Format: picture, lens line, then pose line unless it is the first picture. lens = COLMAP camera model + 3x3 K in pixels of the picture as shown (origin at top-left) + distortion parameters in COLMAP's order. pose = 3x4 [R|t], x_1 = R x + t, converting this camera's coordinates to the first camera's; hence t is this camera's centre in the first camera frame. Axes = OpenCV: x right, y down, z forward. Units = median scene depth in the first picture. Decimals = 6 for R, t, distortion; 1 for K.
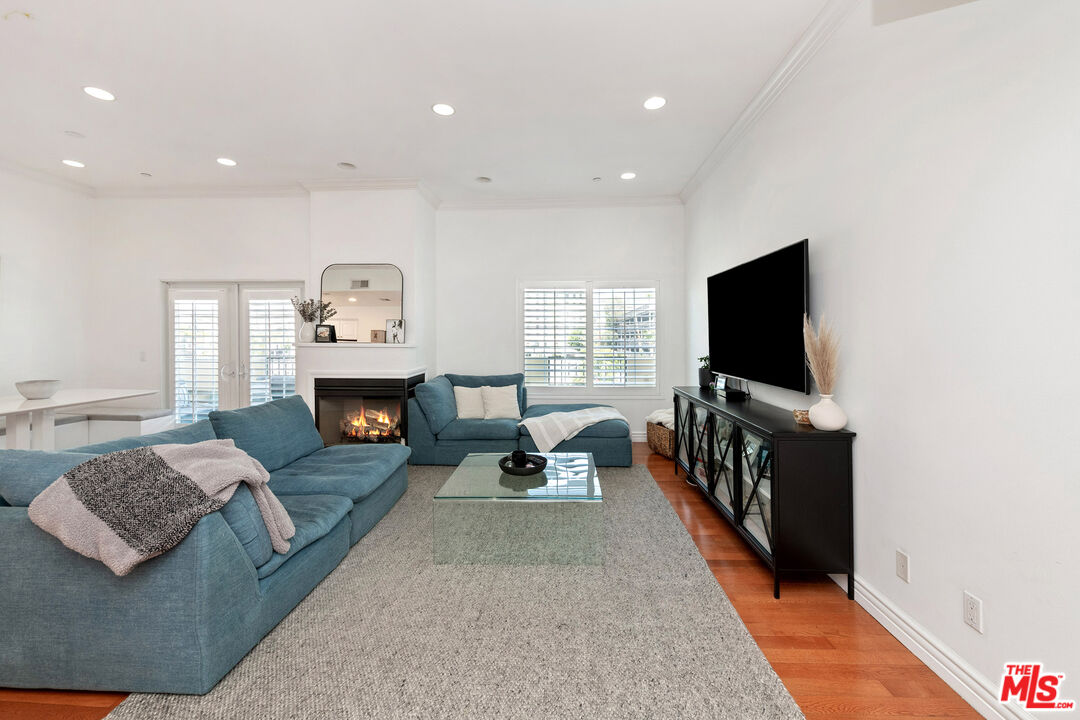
lens RADIAL K [[426.7, 0, 543.9], [0, 426.7, 353.8], [0, 0, 1]] dist [-0.010172, 0.000465]
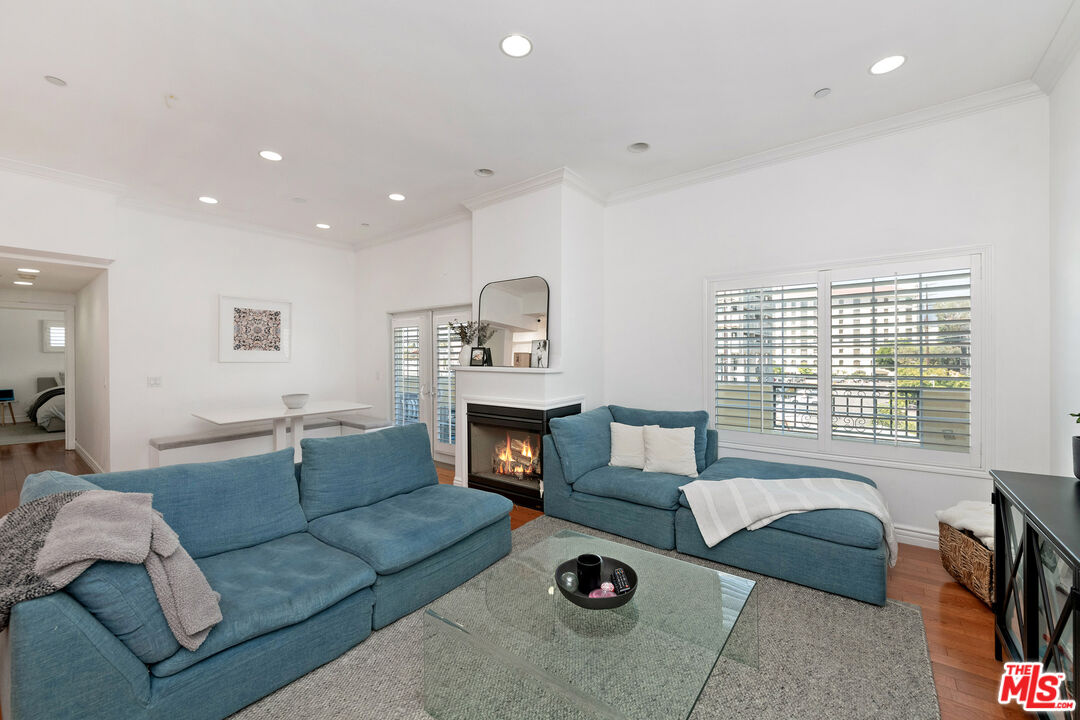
lens RADIAL K [[426.7, 0, 534.5], [0, 426.7, 365.0], [0, 0, 1]] dist [-0.010172, 0.000465]
pose [[0.816672, 0.005919, -0.577072, 0.139843], [-0.014115, 0.999853, -0.009721, -0.021694], [0.576929, 0.016084, 0.816636, 0.294532]]
